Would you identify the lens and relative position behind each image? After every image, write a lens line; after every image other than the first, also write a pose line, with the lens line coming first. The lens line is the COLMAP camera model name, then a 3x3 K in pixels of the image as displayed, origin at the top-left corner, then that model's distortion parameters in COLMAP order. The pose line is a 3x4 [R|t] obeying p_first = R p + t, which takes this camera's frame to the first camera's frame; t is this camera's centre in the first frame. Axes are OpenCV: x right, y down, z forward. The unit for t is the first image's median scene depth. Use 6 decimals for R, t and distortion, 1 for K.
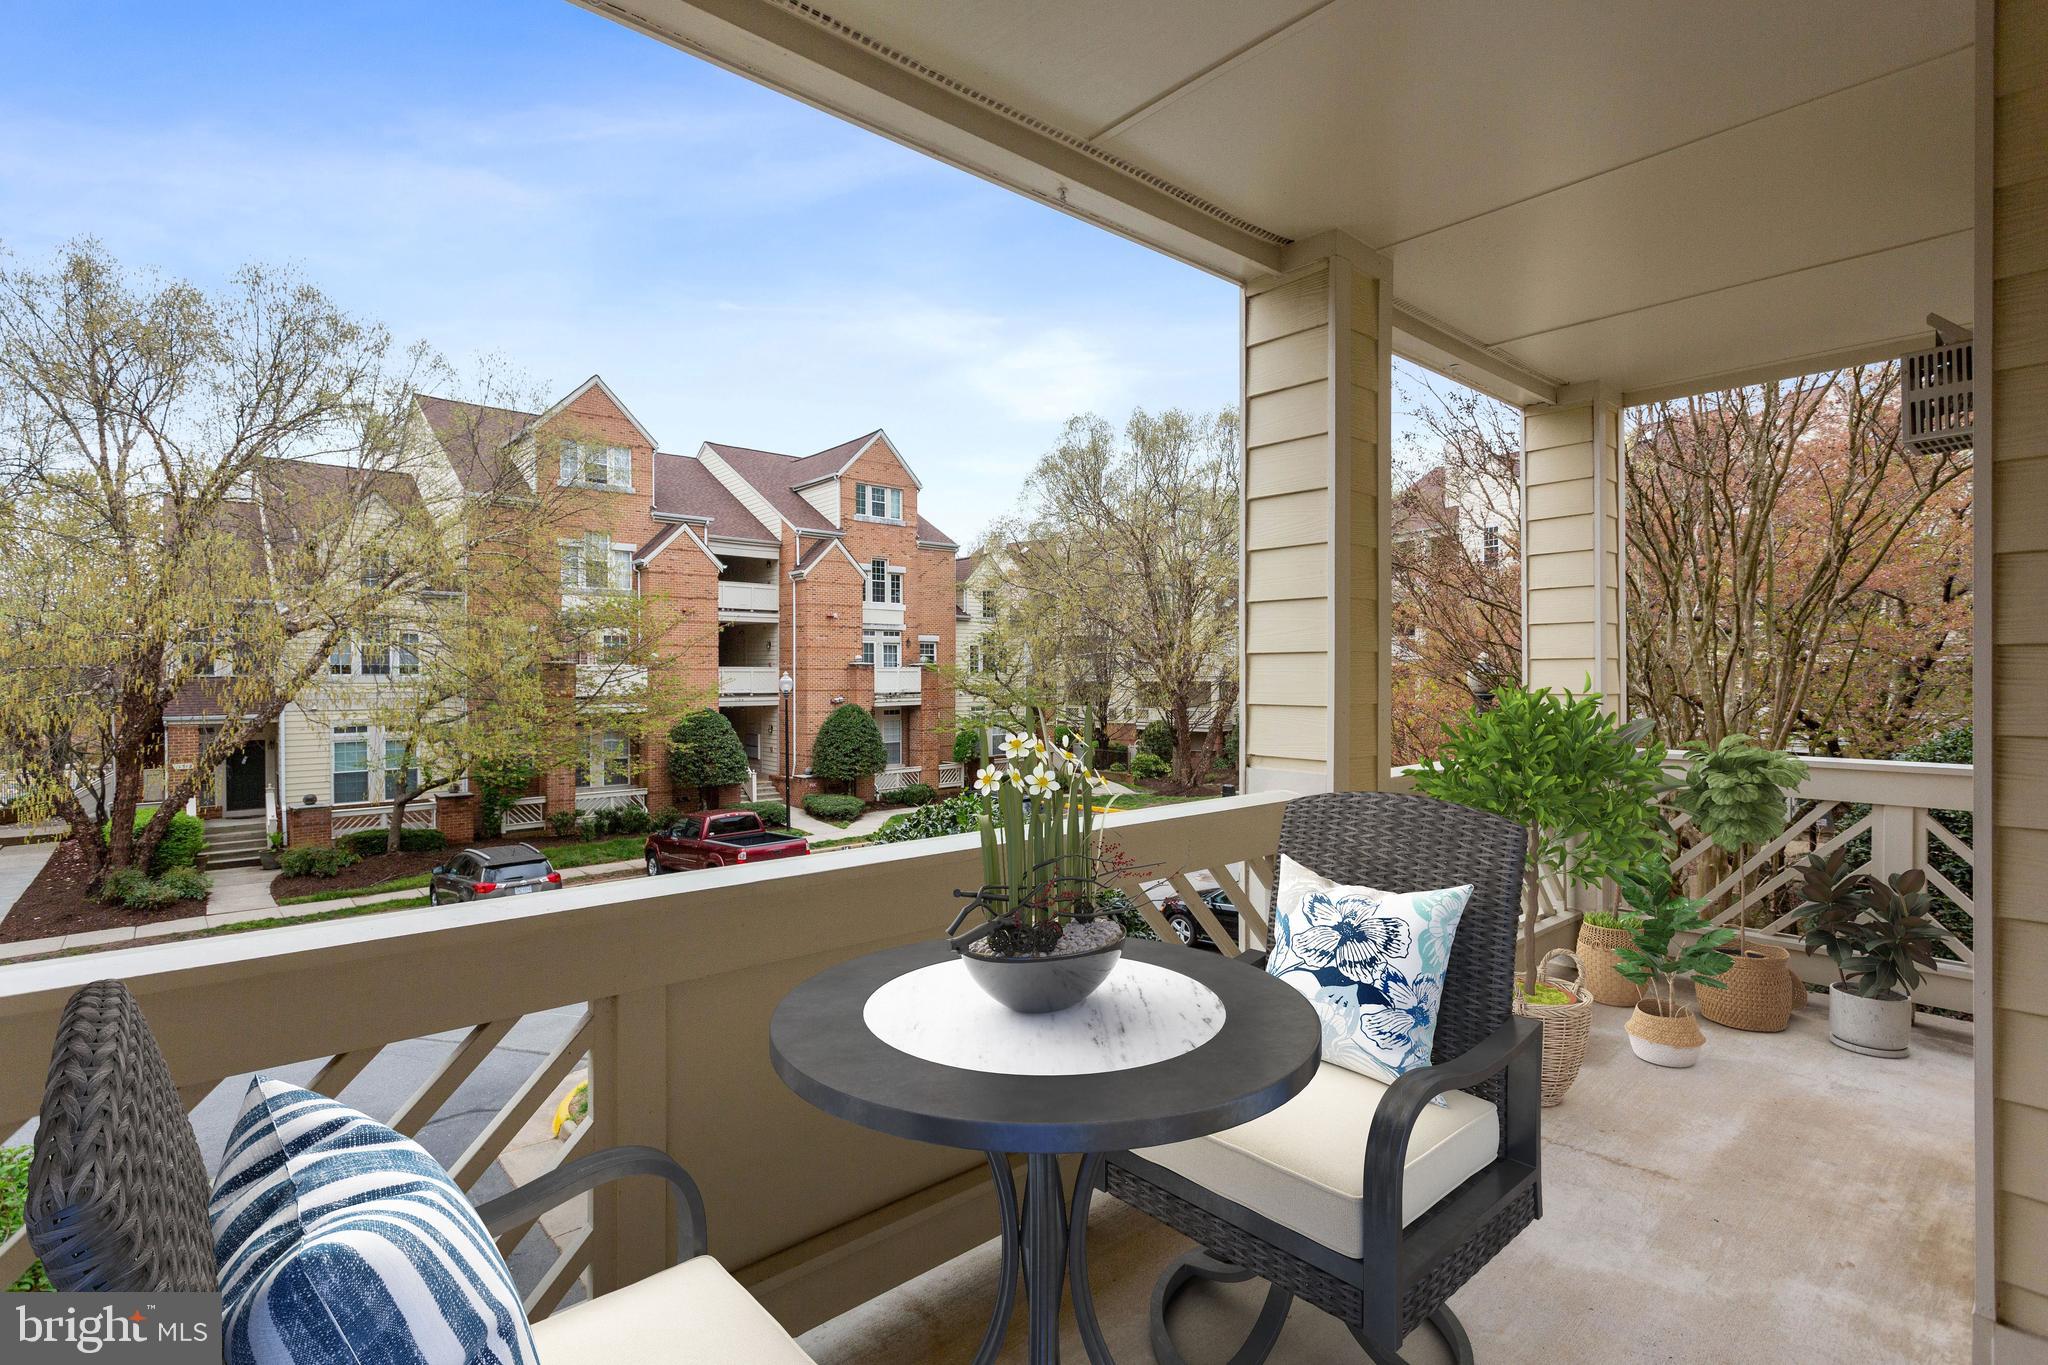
lens RADIAL K [[985.2, 0, 1018.9], [0, 985.2, 674.7], [0, 0, 1]] dist [0.000527, 0.000937]
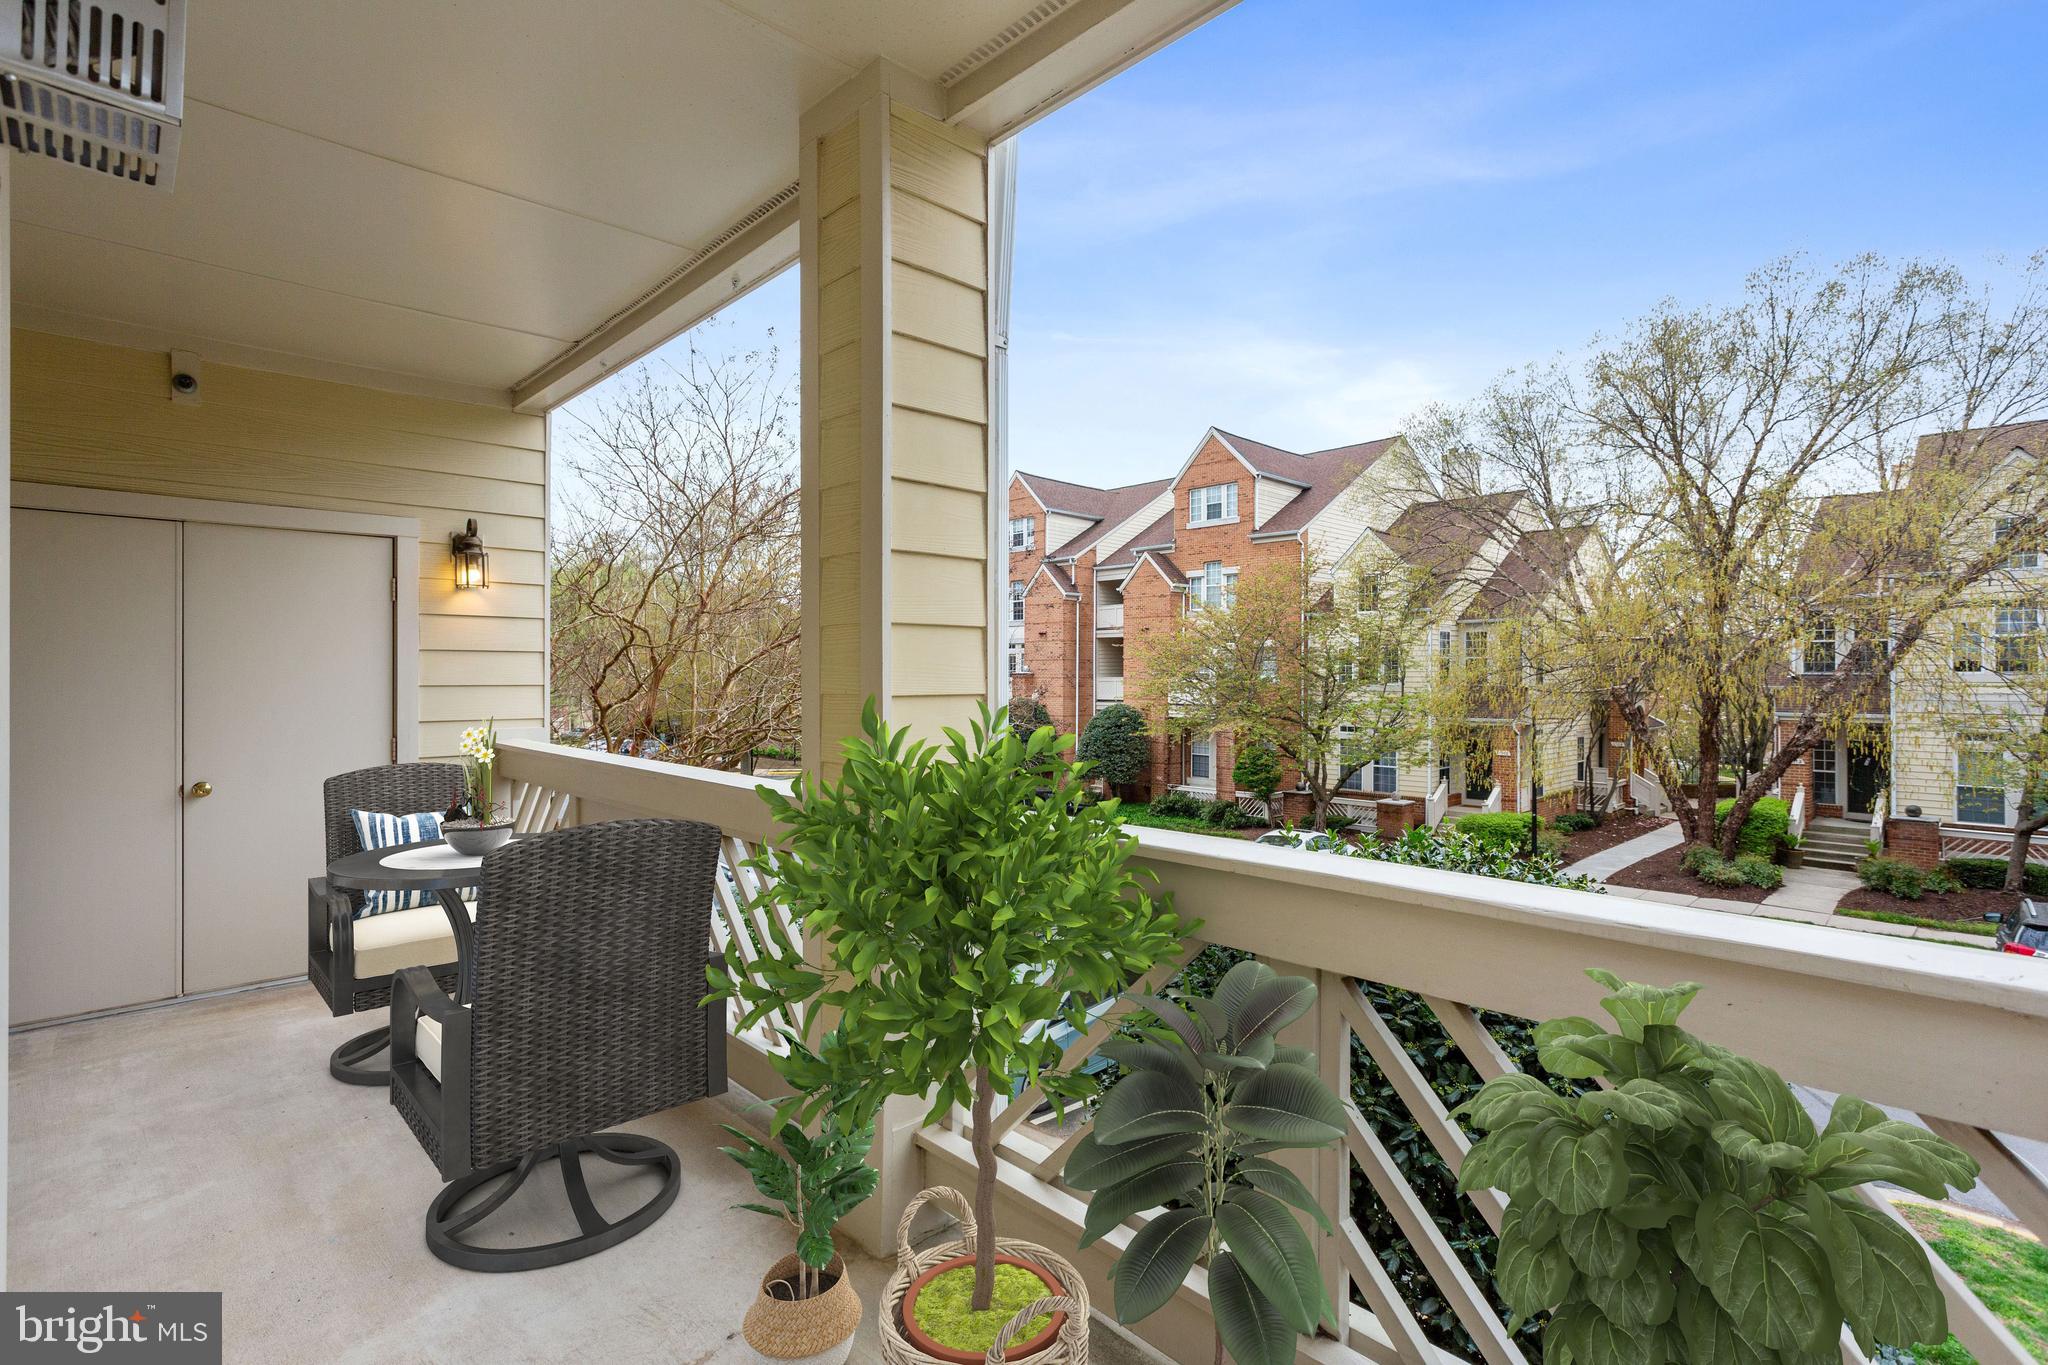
lens RADIAL K [[985.2, 0, 1018.9], [0, 985.2, 674.7], [0, 0, 1]] dist [0.000527, 0.000937]
pose [[0.017274, 0.002731, -0.999847, 0.166542], [-0.001785, 0.999995, 0.002700, 0.001151], [0.999849, 0.001738, 0.017279, 0.168154]]
